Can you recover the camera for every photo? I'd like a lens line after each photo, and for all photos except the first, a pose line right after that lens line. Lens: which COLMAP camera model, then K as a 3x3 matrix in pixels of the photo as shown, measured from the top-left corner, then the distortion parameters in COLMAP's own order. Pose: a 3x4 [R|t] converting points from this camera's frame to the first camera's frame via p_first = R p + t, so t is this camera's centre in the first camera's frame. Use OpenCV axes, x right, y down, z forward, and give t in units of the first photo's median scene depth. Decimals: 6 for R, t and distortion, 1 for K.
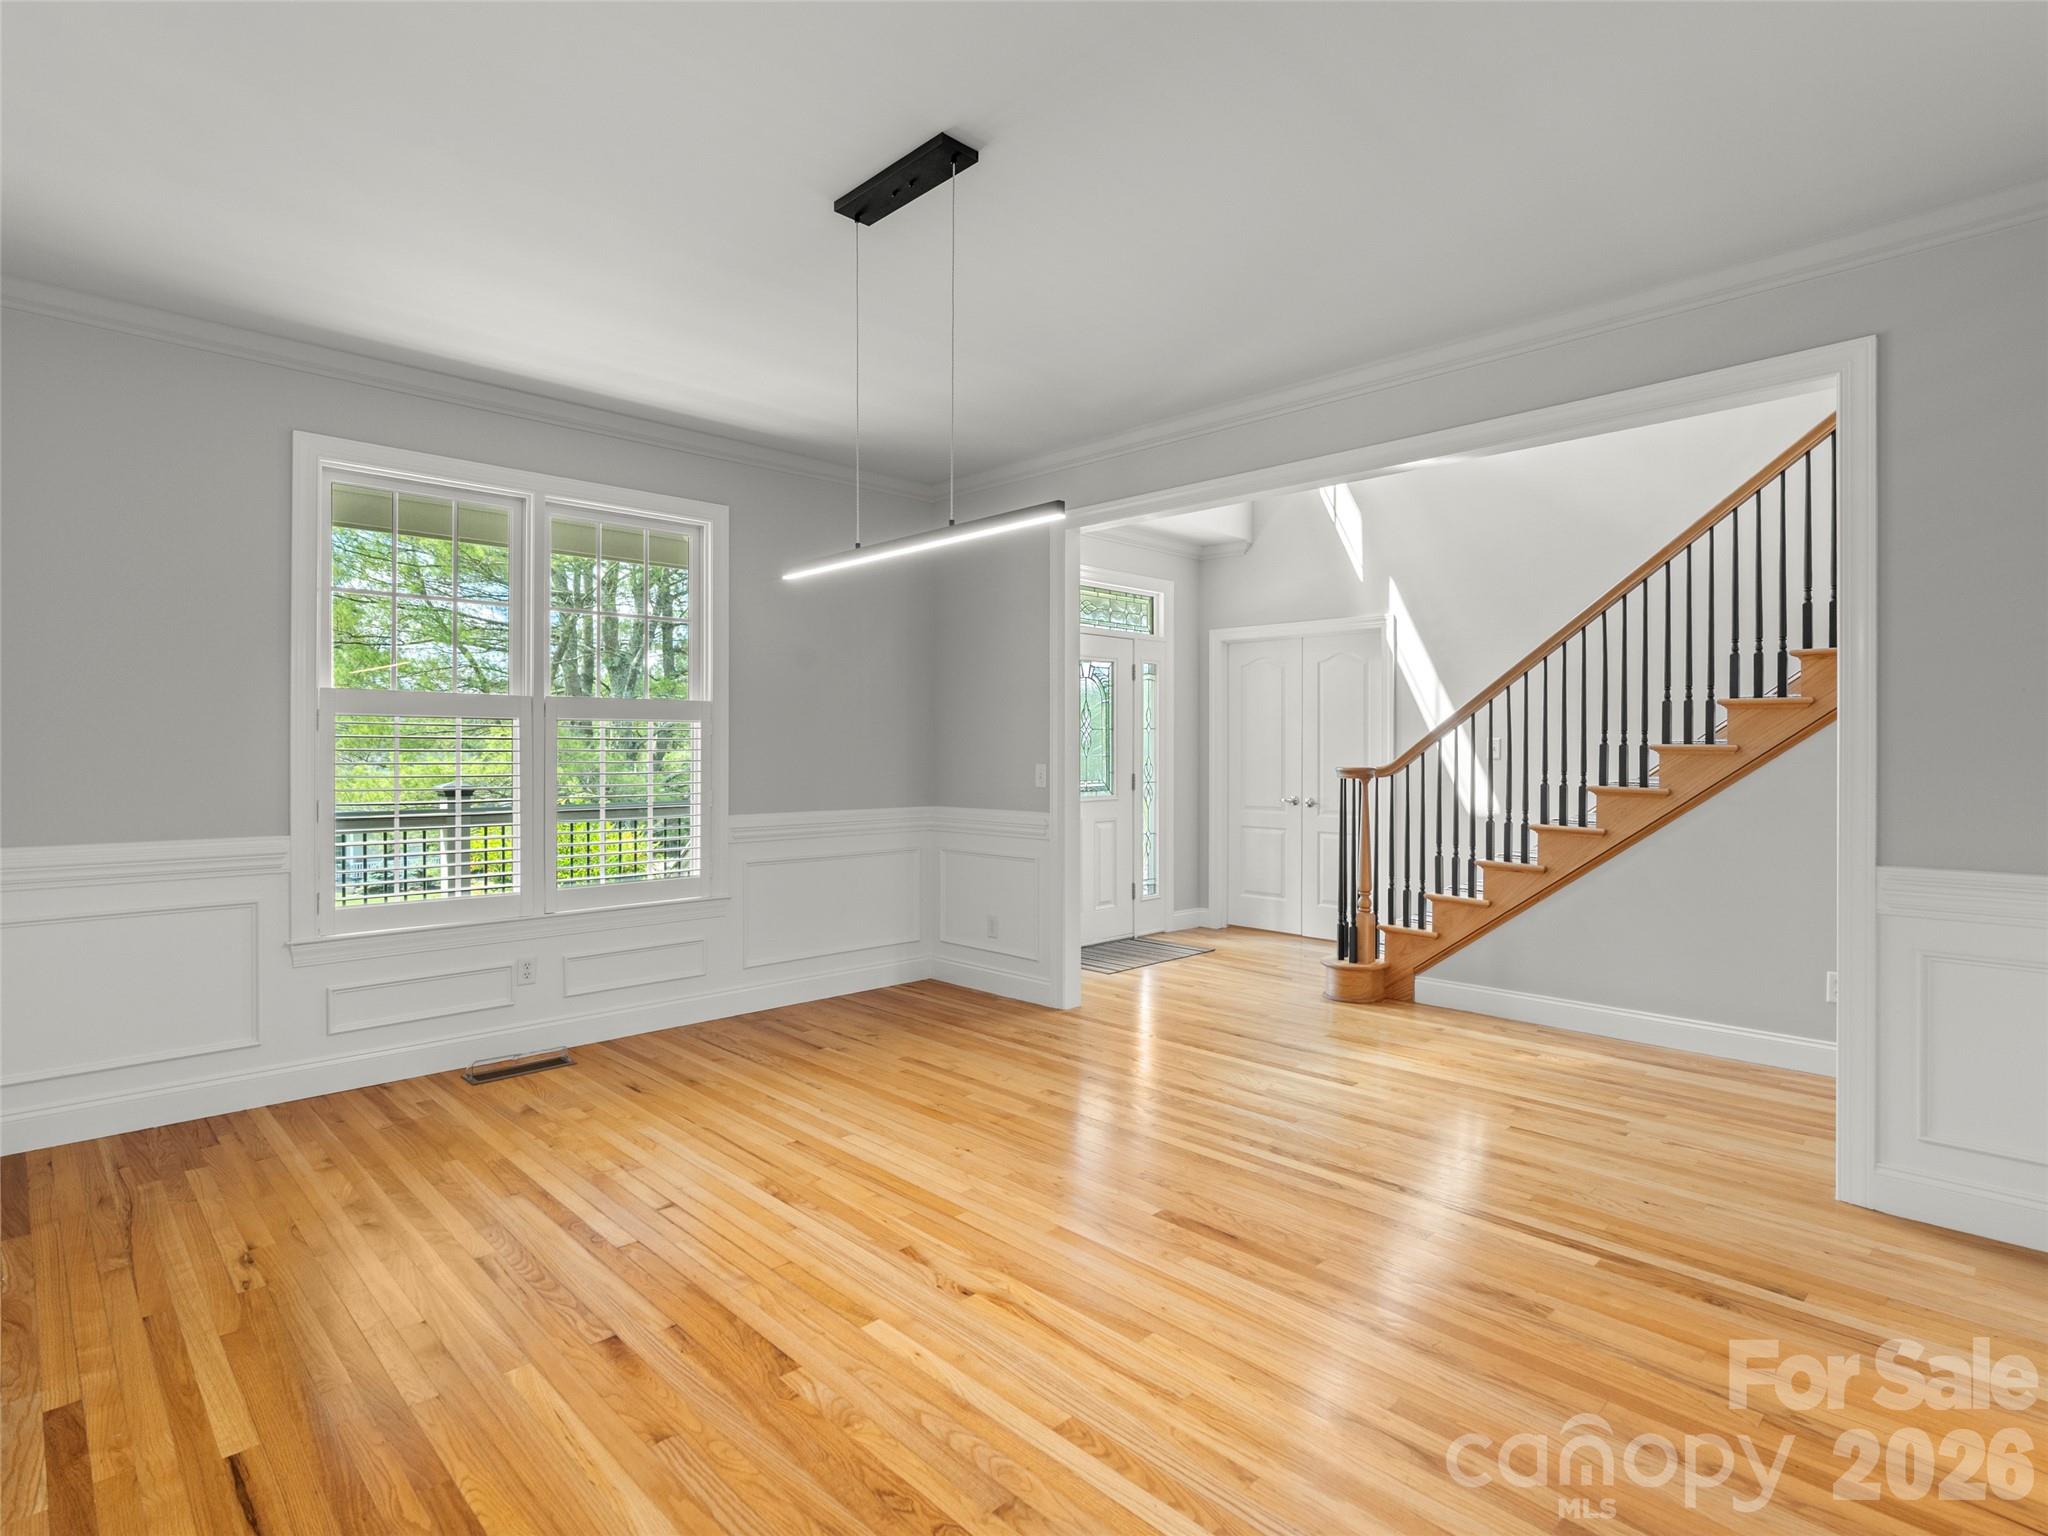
lens RADIAL K [[1048.7, 0, 1022.3], [0, 1048.7, 760.5], [0, 0, 1]] dist [-0.009603, 0.002334]
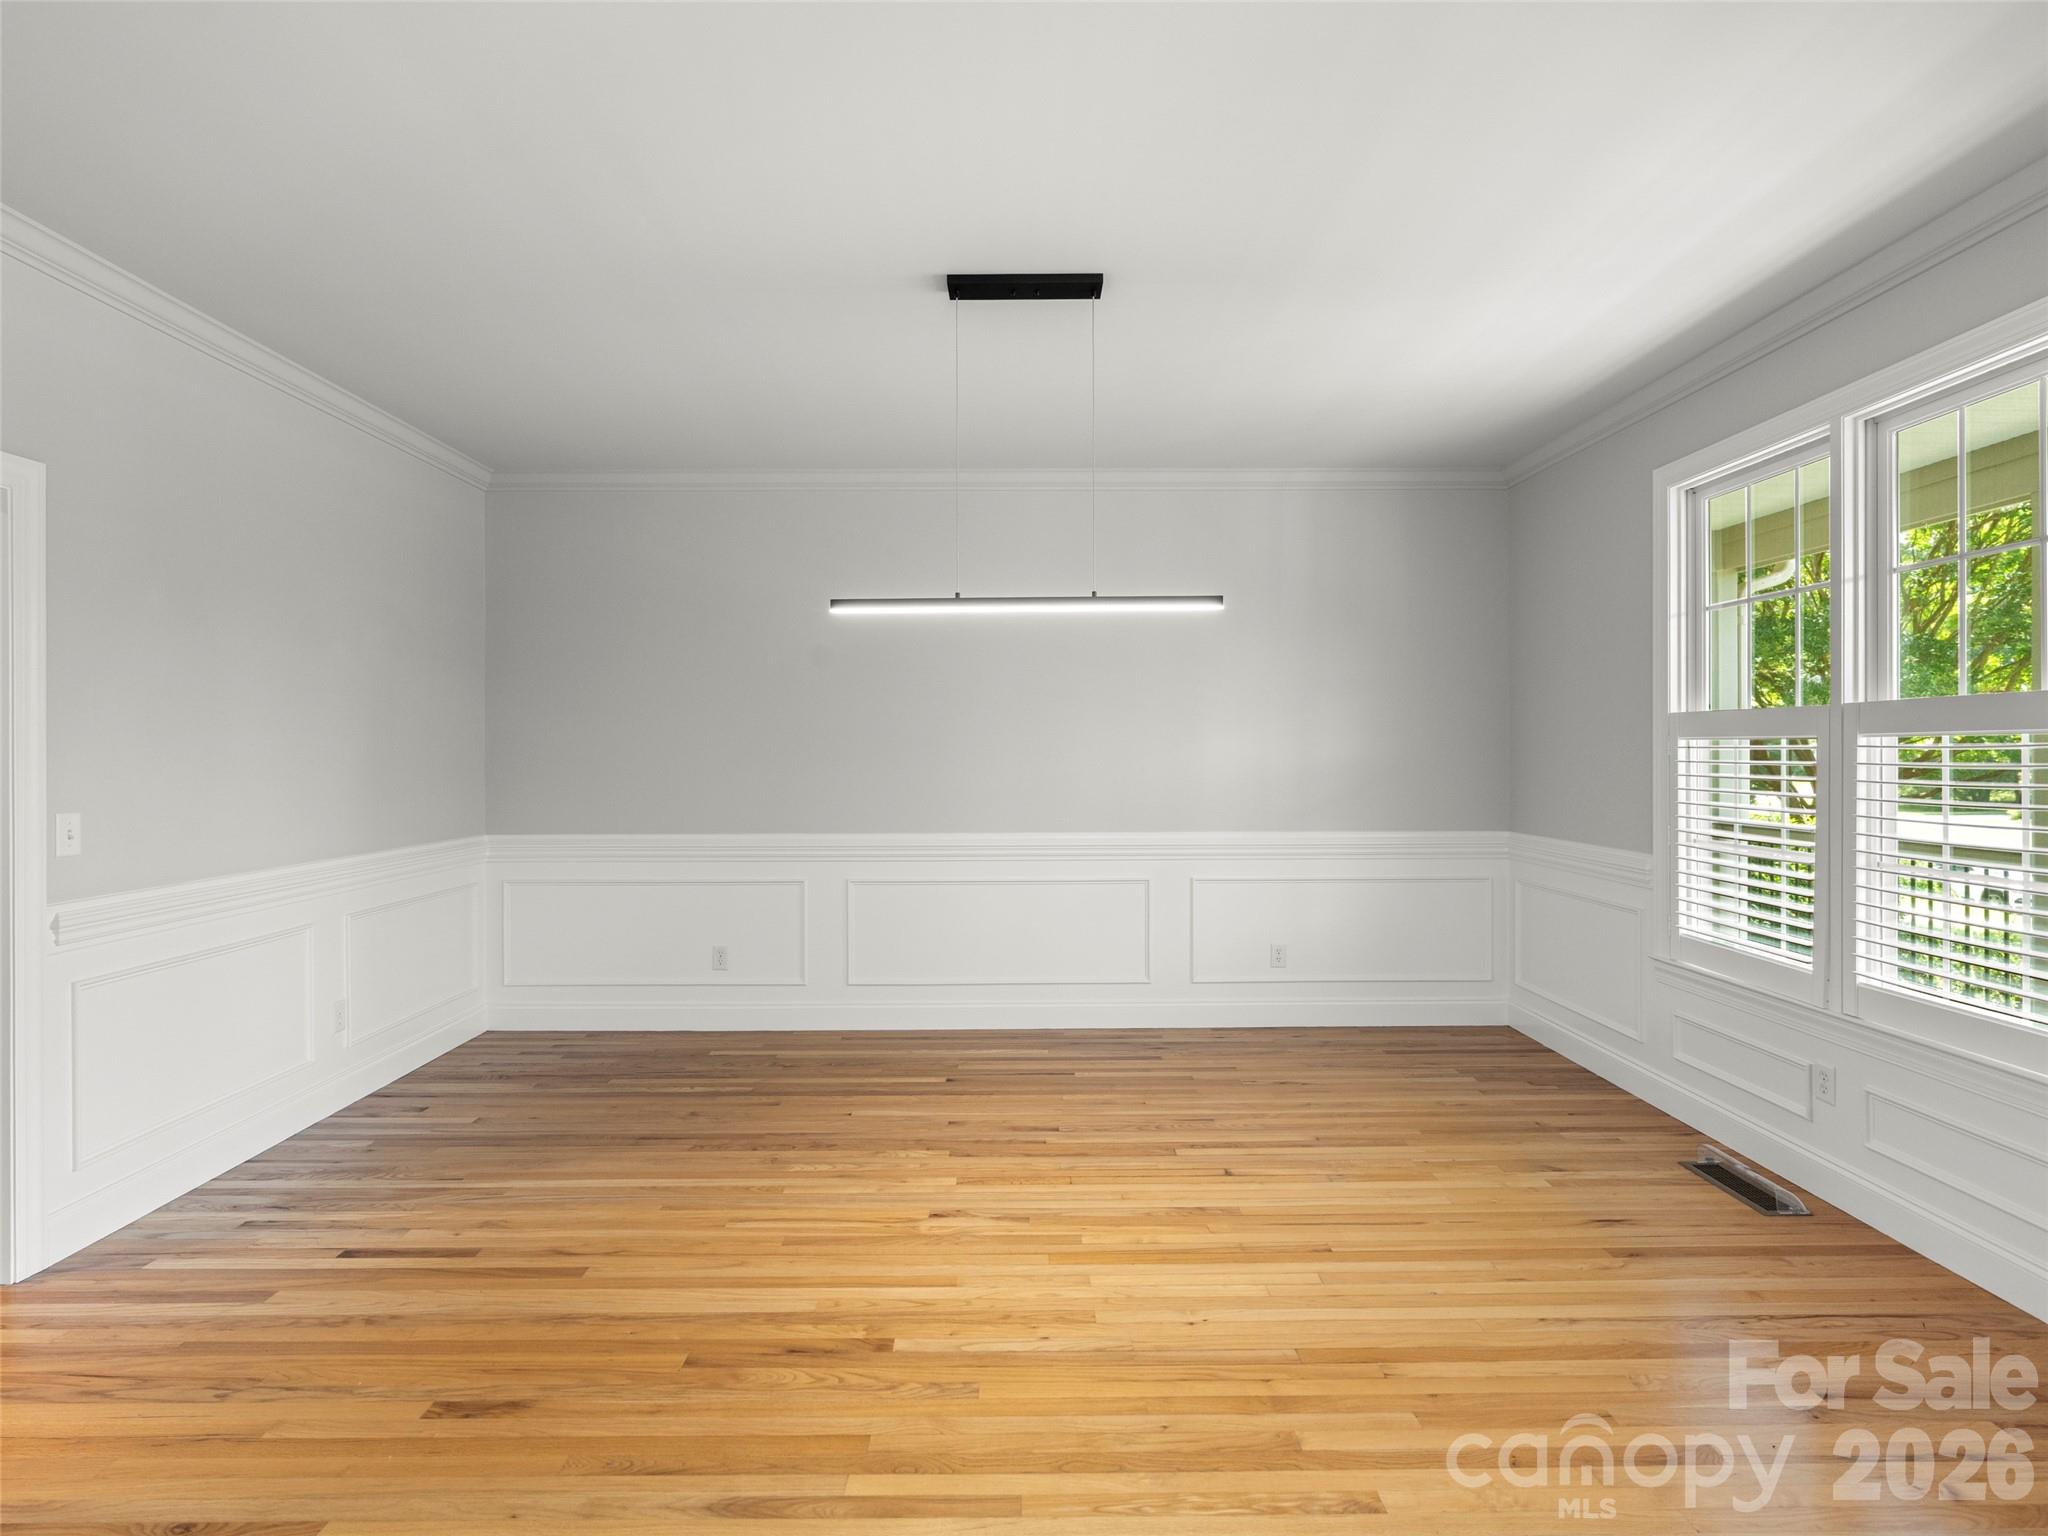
lens RADIAL K [[1048.7, 0, 1025.0], [0, 1048.7, 760.2], [0, 0, 1]] dist [-0.009603, 0.002334]
pose [[-0.699719, 0.007139, -0.714382, 0.603601], [-0.001942, 0.999927, 0.011895, -0.042938], [0.714415, 0.009711, -0.699655, 1.538315]]
